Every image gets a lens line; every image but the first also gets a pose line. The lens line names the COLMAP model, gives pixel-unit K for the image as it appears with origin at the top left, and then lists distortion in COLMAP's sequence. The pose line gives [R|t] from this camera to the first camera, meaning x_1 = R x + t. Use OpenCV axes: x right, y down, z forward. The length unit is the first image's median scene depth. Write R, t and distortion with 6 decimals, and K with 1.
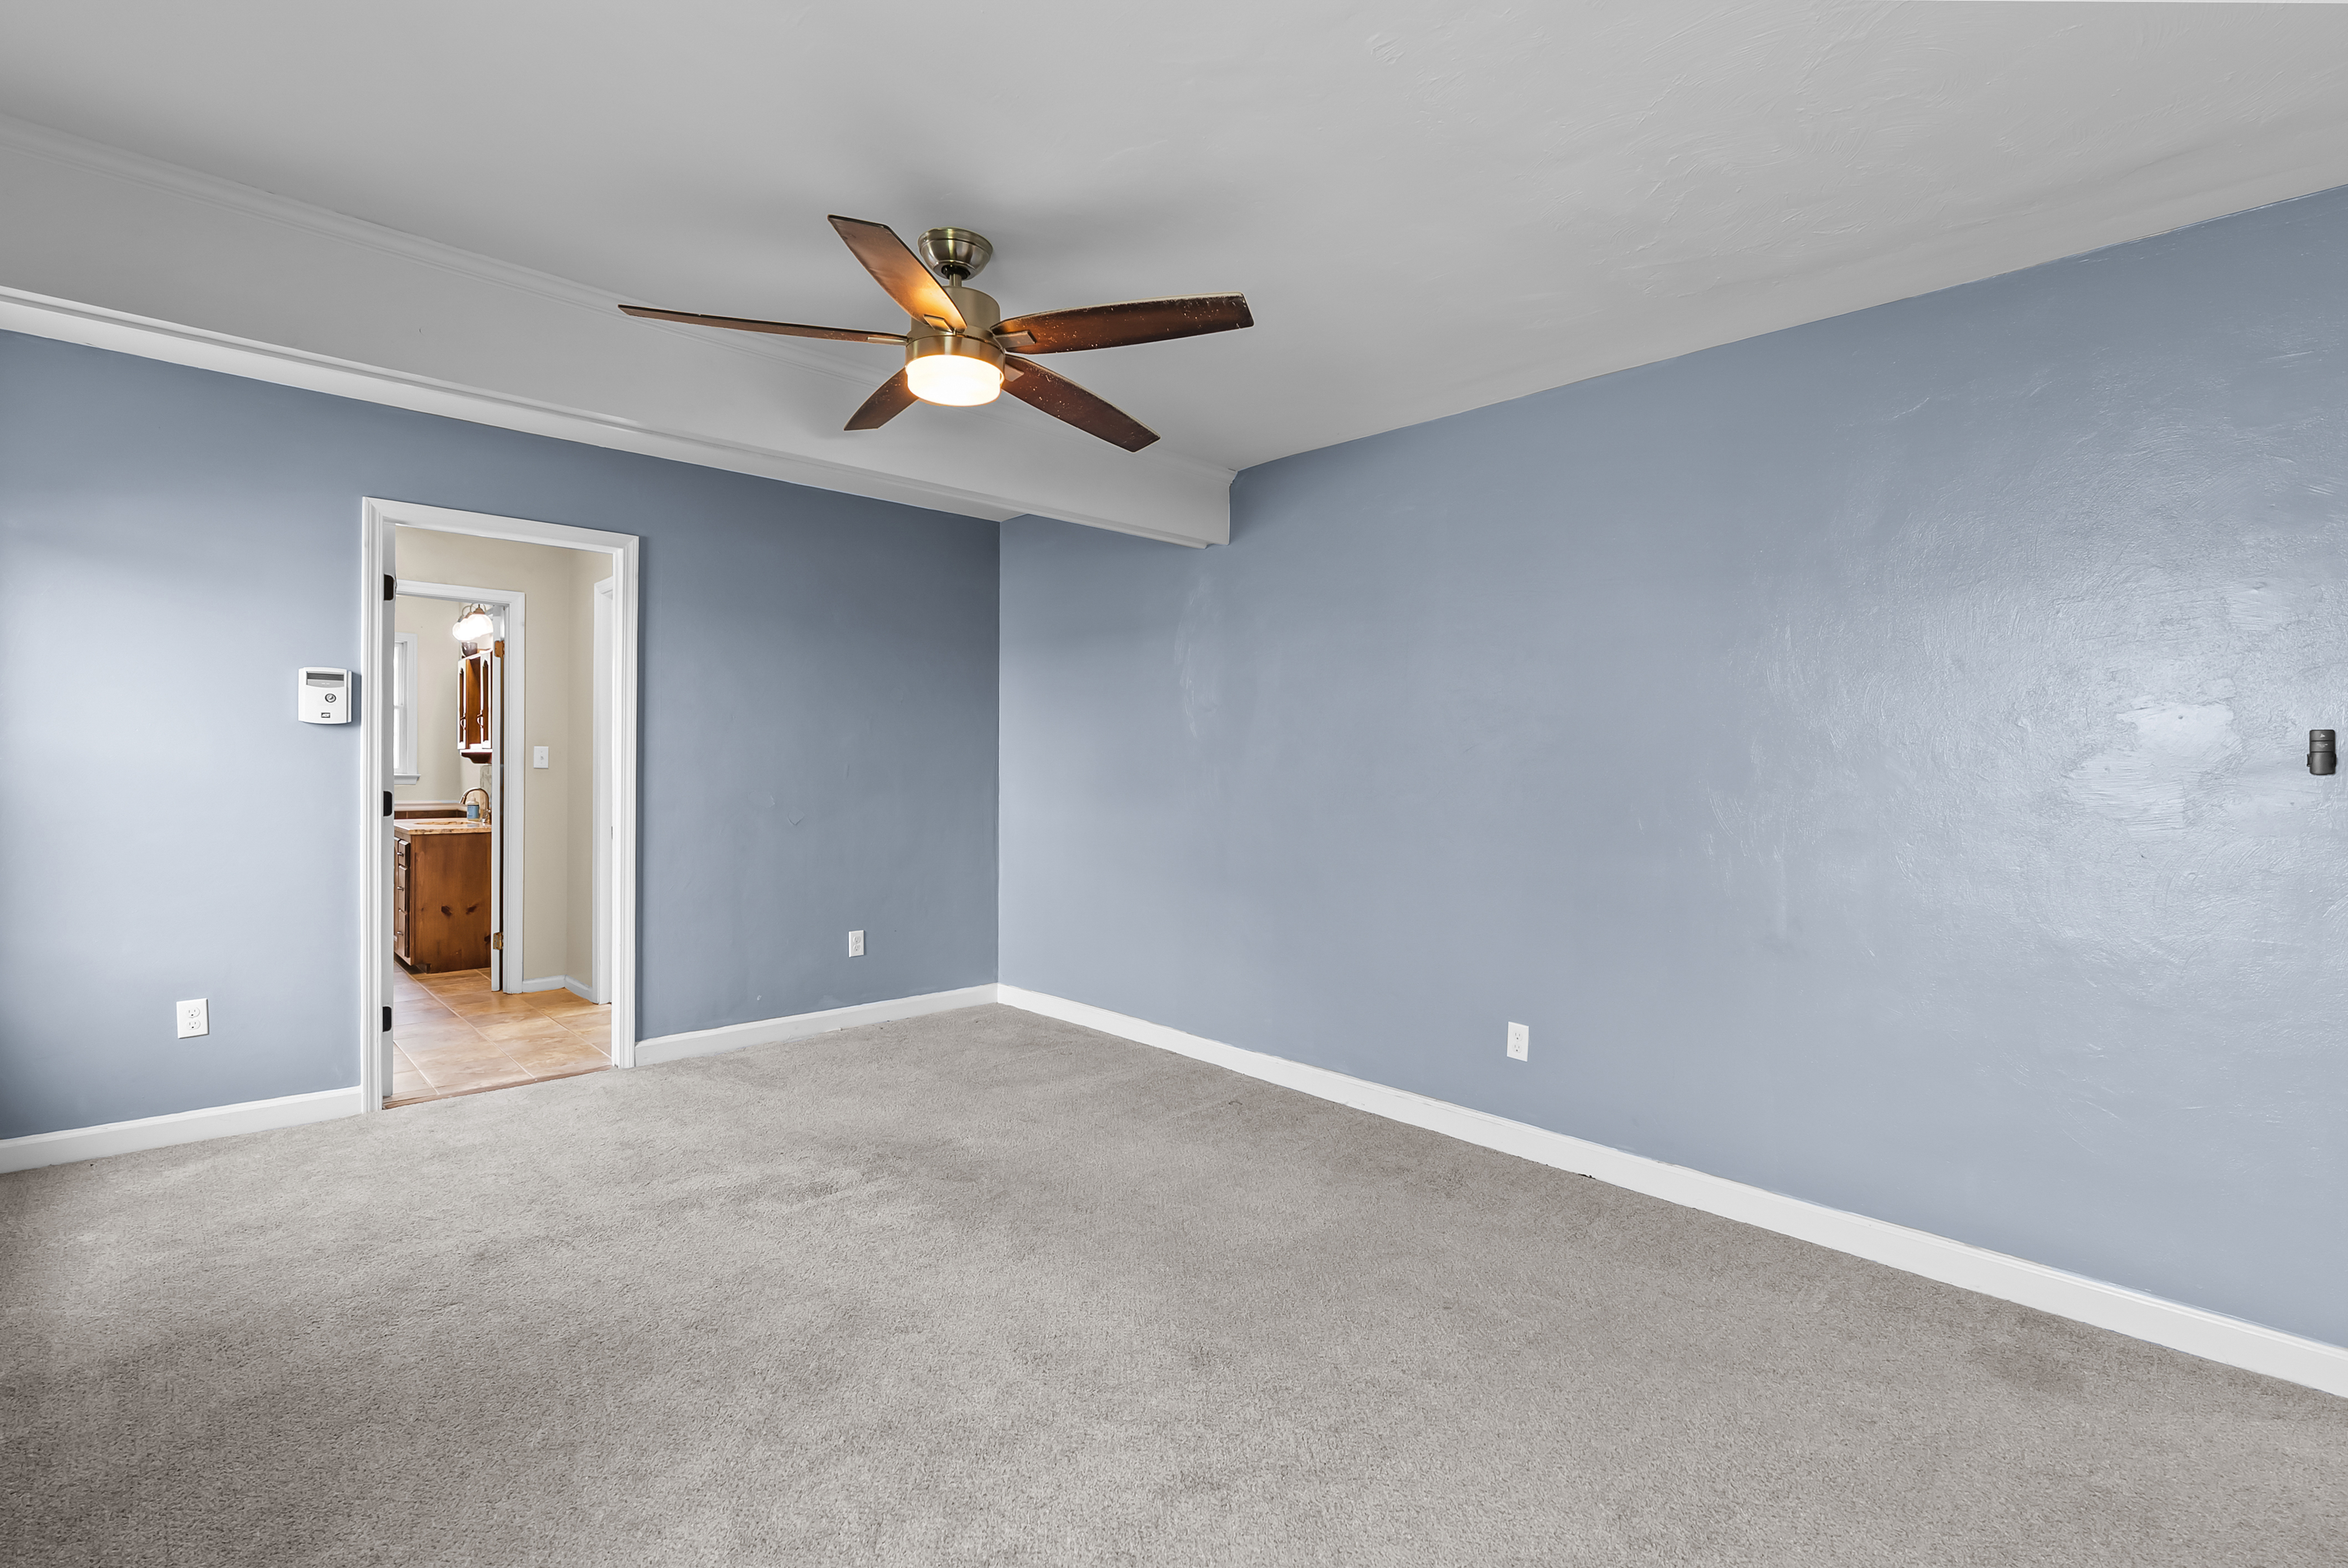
lens RADIAL K [[1072.5, 0, 1170.8], [0, 1072.5, 773.4], [0, 0, 1]] dist [-0.003835, -0.000632]
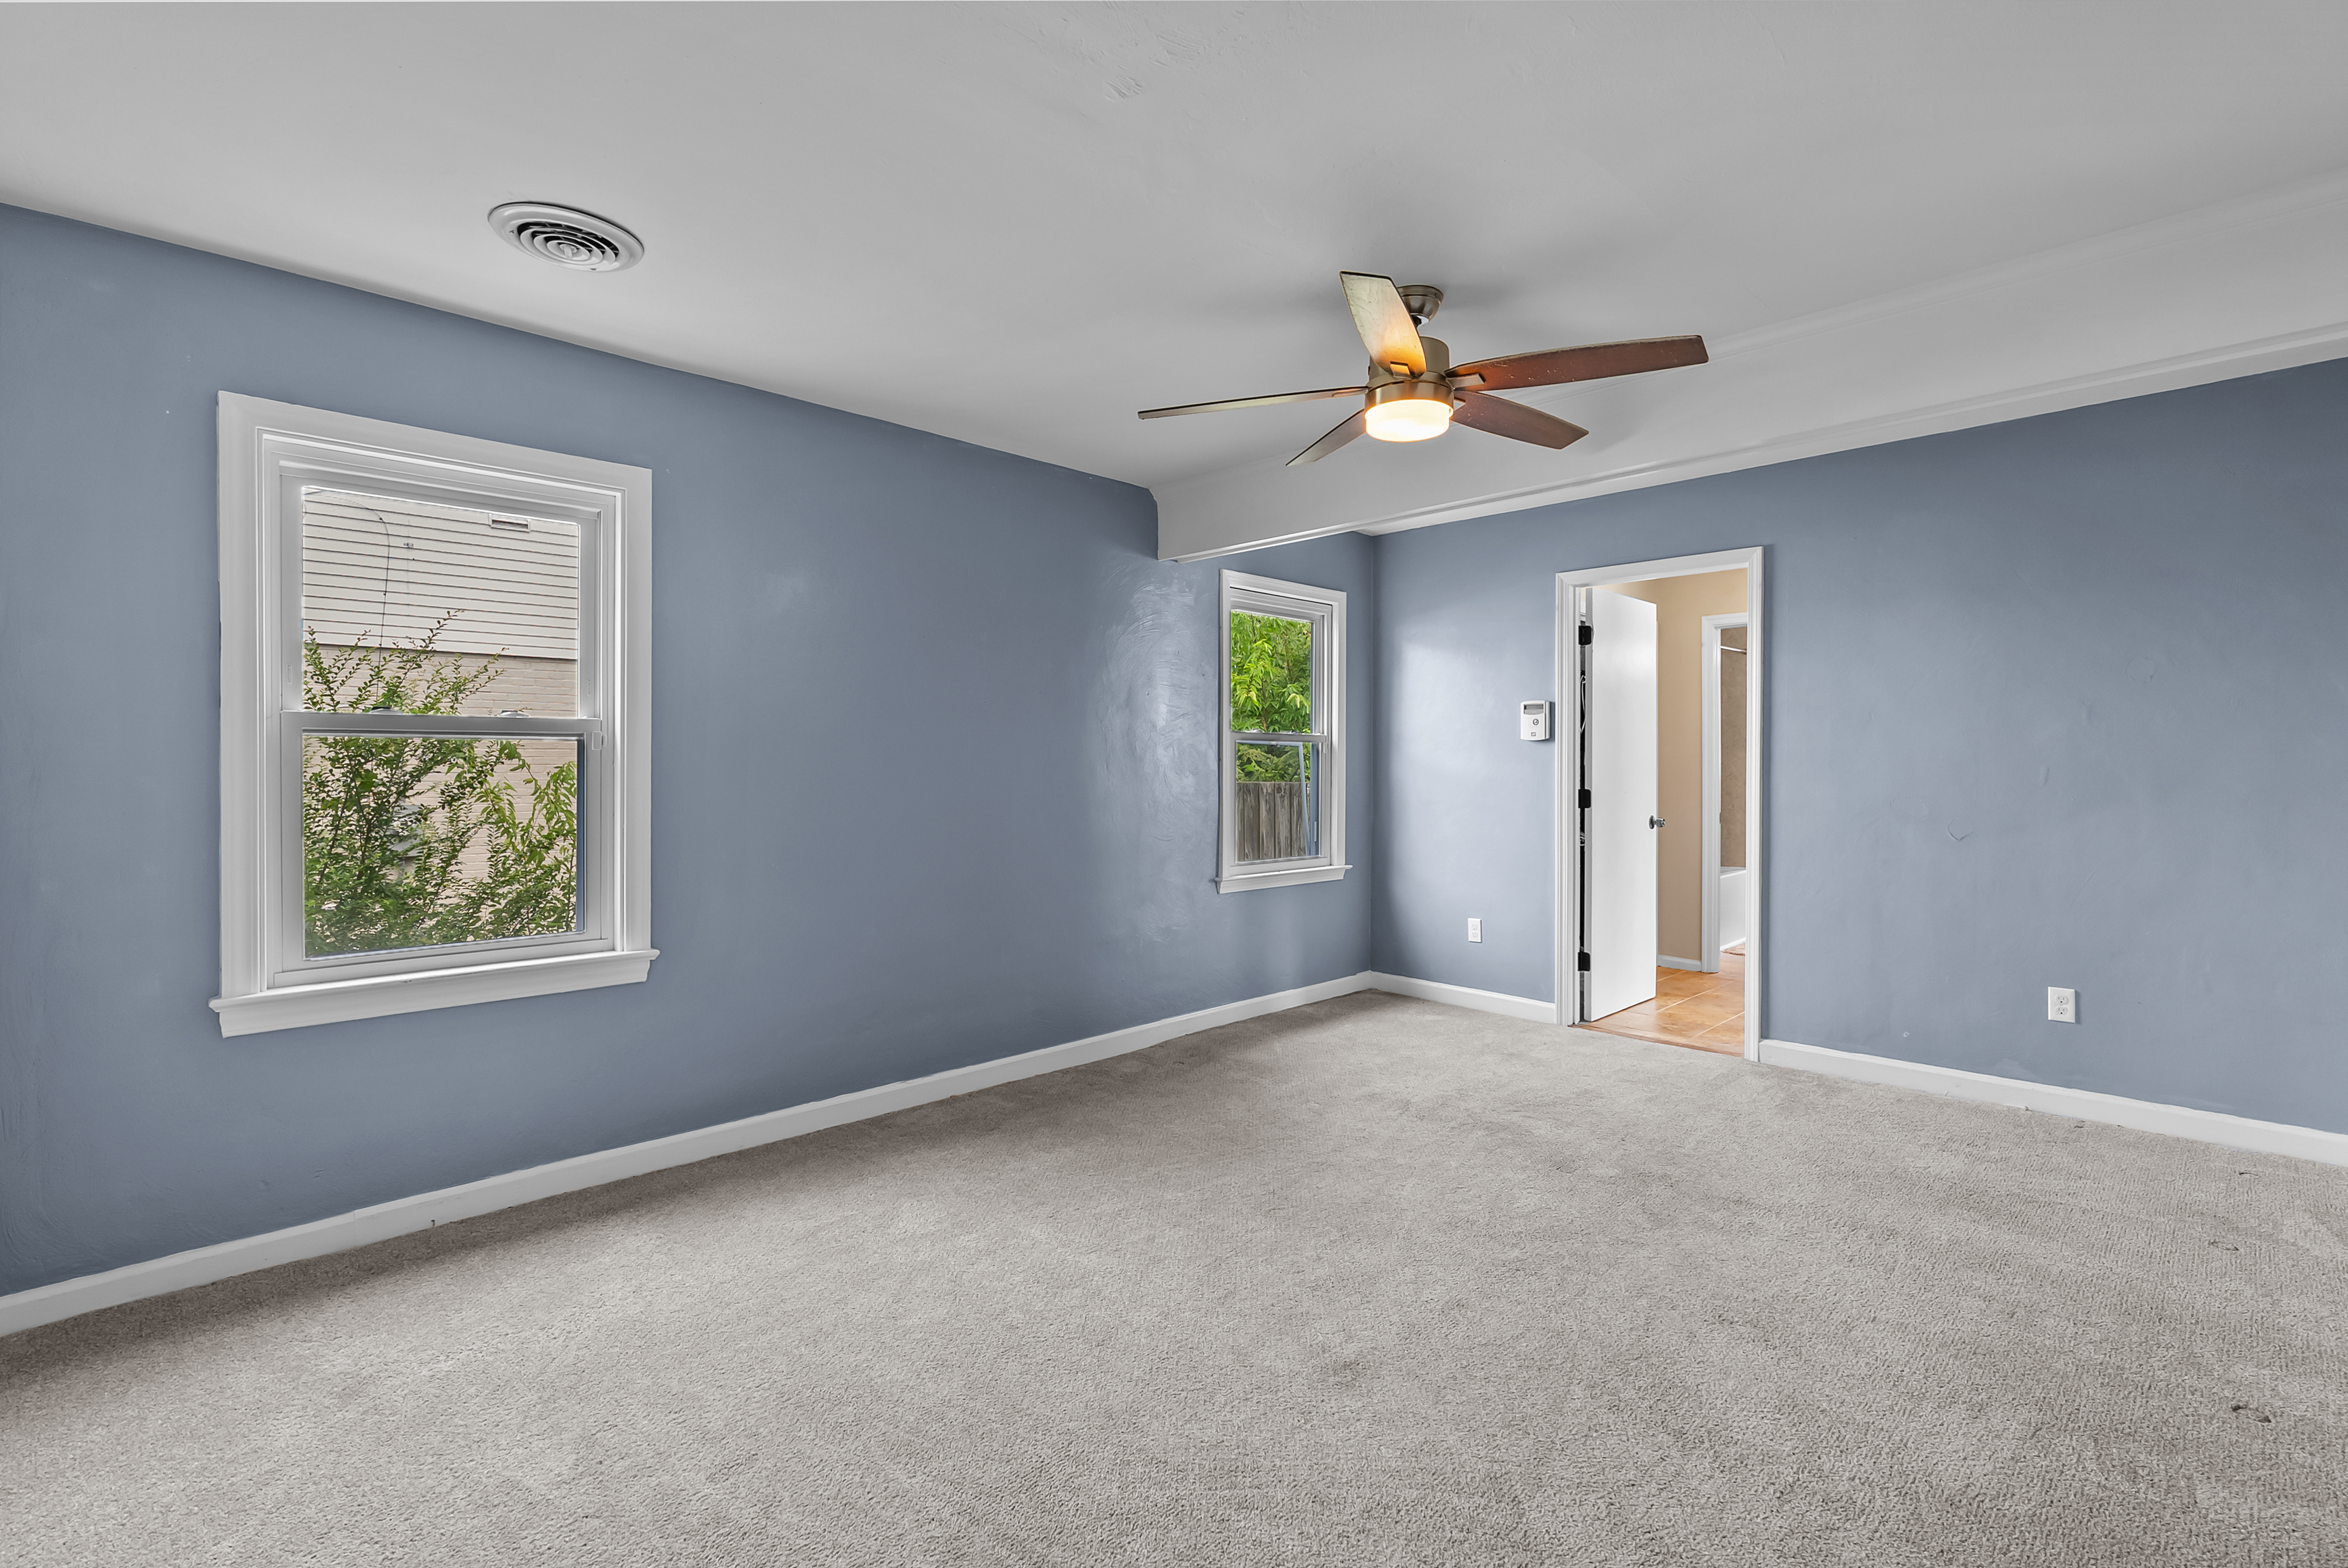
lens RADIAL K [[1108.2, 0, 1165.6], [0, 1108.2, 765.0], [0, 0, 1]] dist [-0.000071, -0.000139]
pose [[-0.008694, -0.000477, -0.999962, 0.683631], [-0.000871, 1.000000, -0.000469, -0.012605], [0.999962, 0.000867, -0.008695, 0.524504]]
